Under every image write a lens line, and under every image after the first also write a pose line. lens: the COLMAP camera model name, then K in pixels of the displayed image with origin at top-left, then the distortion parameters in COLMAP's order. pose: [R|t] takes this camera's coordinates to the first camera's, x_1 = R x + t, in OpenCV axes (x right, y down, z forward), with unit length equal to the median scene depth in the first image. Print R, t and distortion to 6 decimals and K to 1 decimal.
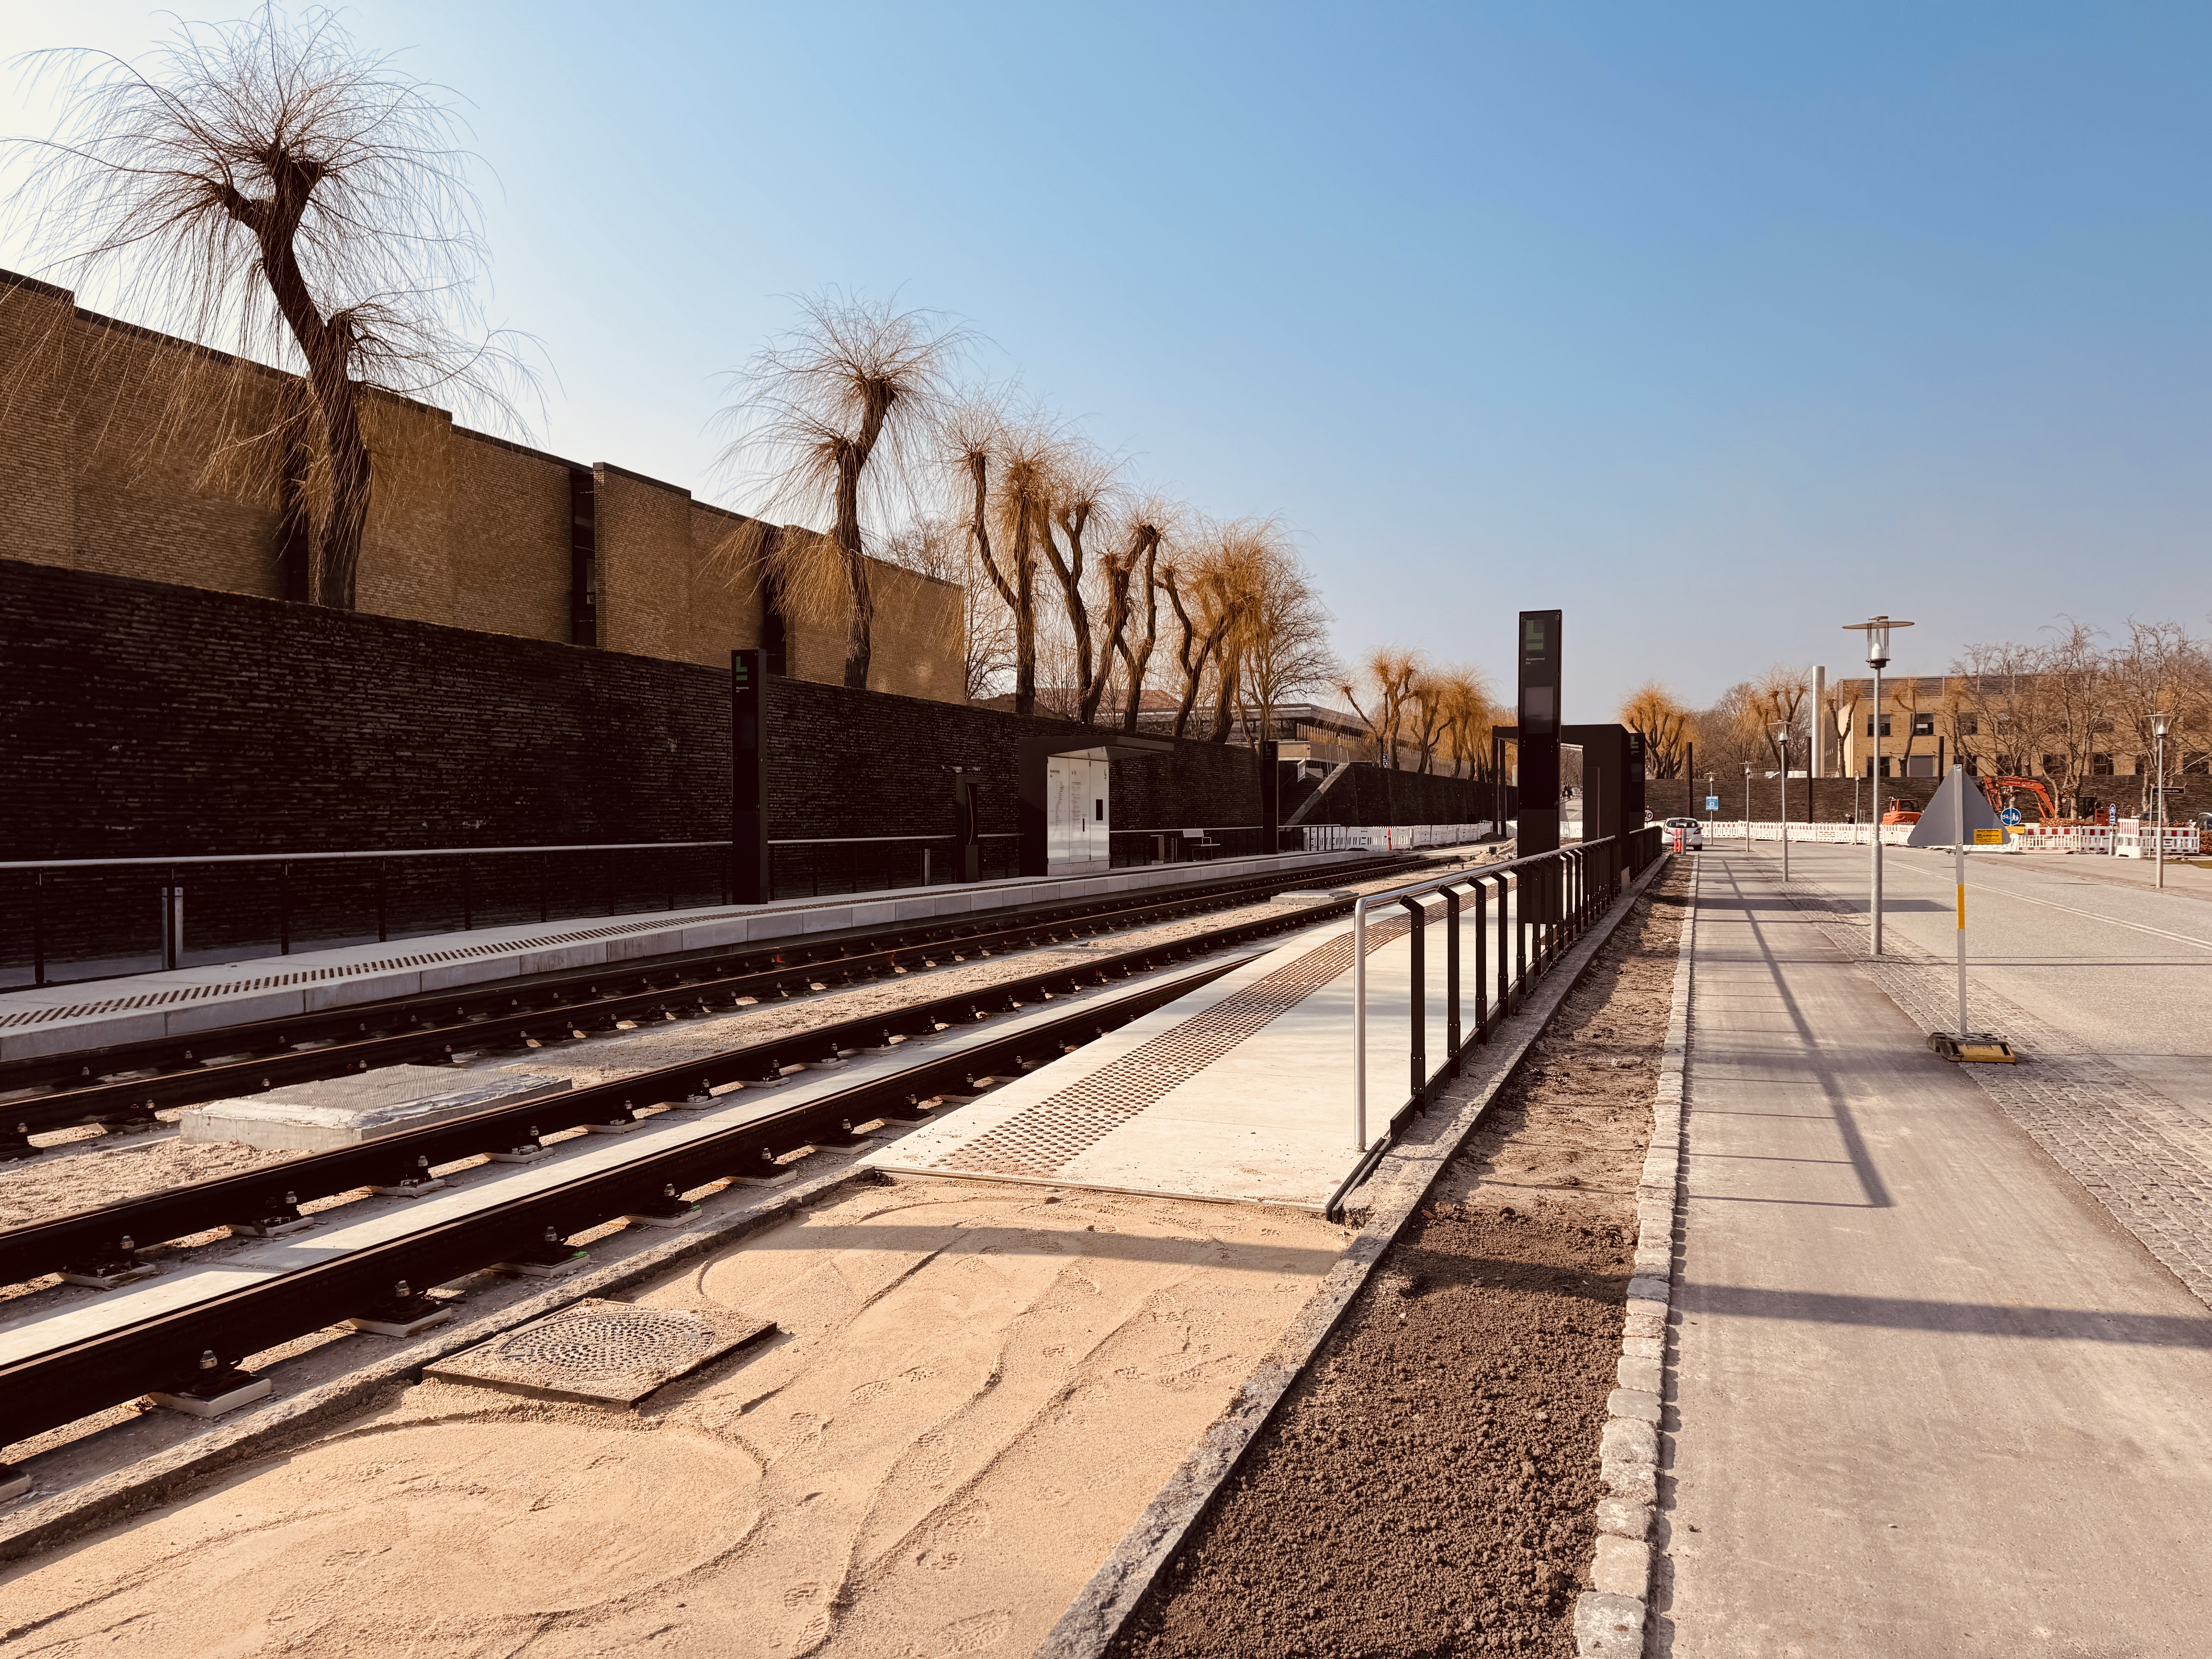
lens RADIAL K [[1553.6, 0, 1094.7], [0, 1553.6, 818.0], [0, 0, 1]] dist [0.206197, -0.388650]
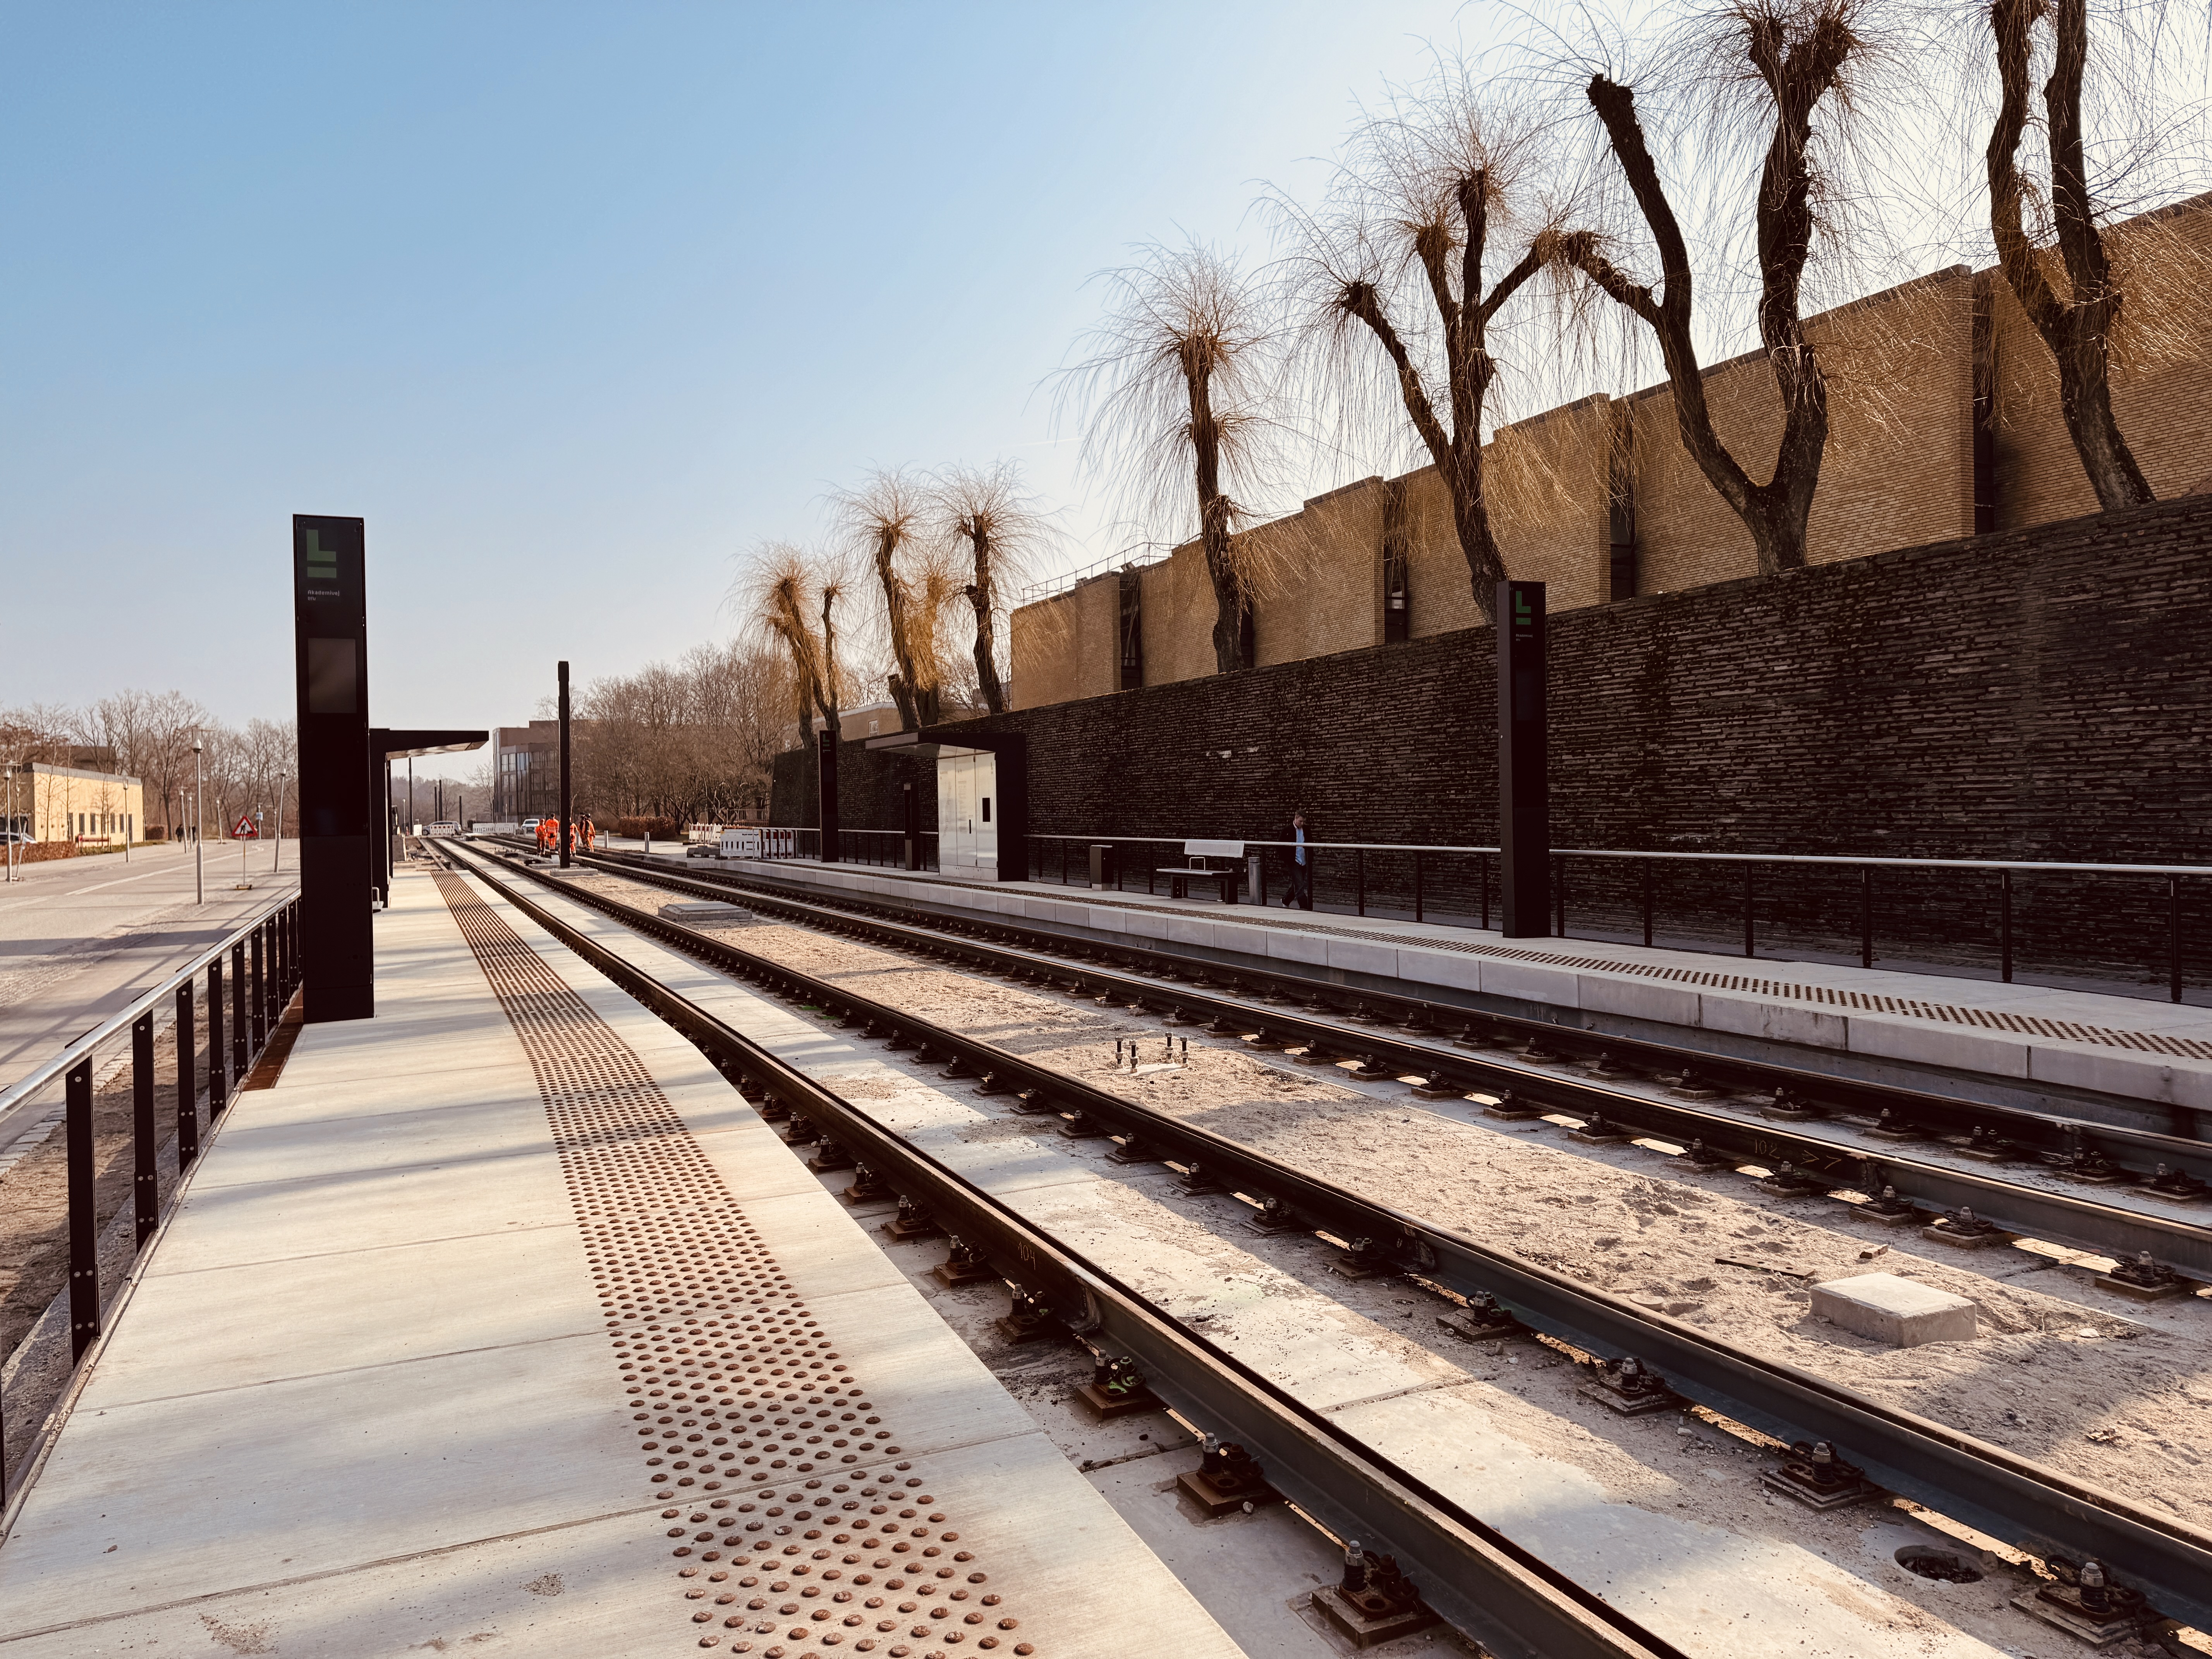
lens RADIAL K [[1553.6, 0, 1094.7], [0, 1553.6, 818.0], [0, 0, 1]] dist [0.206197, -0.388650]
pose [[-0.700165, 0.021072, -0.713670, 0.639503], [0.019968, 0.999751, 0.009928, -0.008265], [0.713702, -0.007299, -0.700412, 1.785526]]
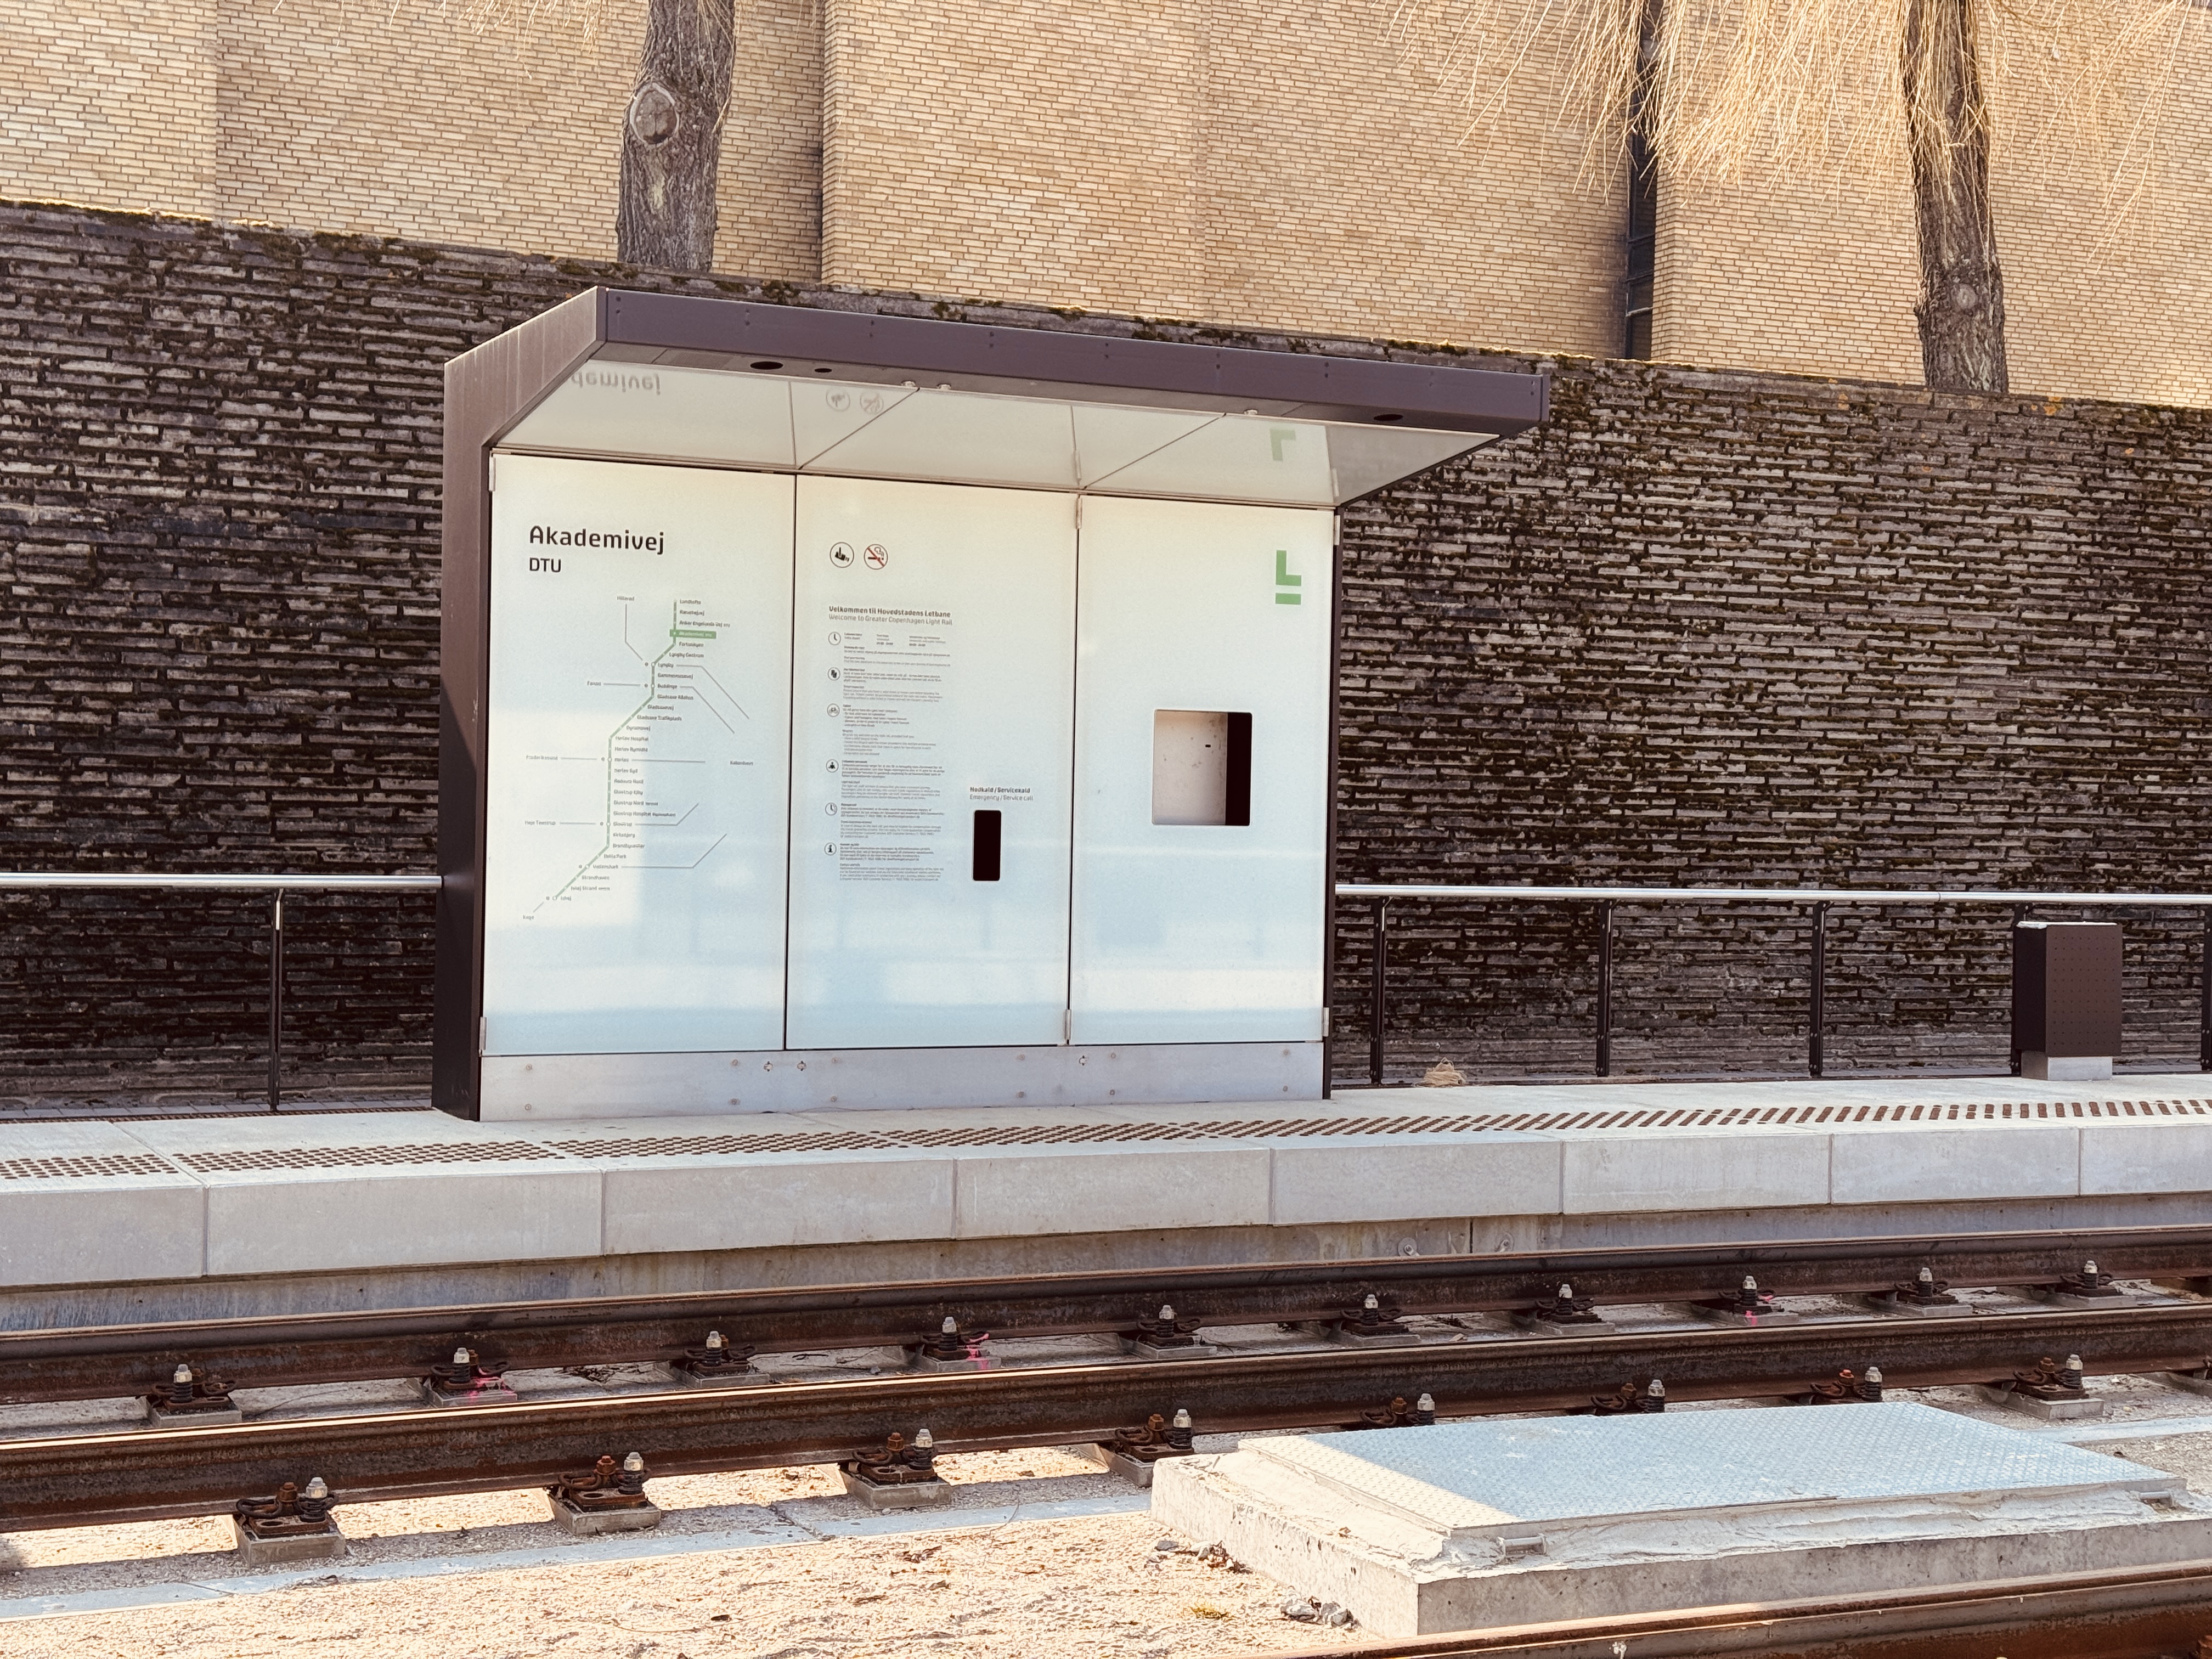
lens RADIAL K [[3087.3, 0, 1106.0], [0, 3087.3, 829.5], [0, 0, 1]] dist [0.149922, -0.023417]
pose [[0.722087, 0.024141, -0.691381, 0.204445], [-0.021875, 0.999688, 0.012060, -0.001102], [0.691456, 0.006416, 0.722390, 0.574085]]
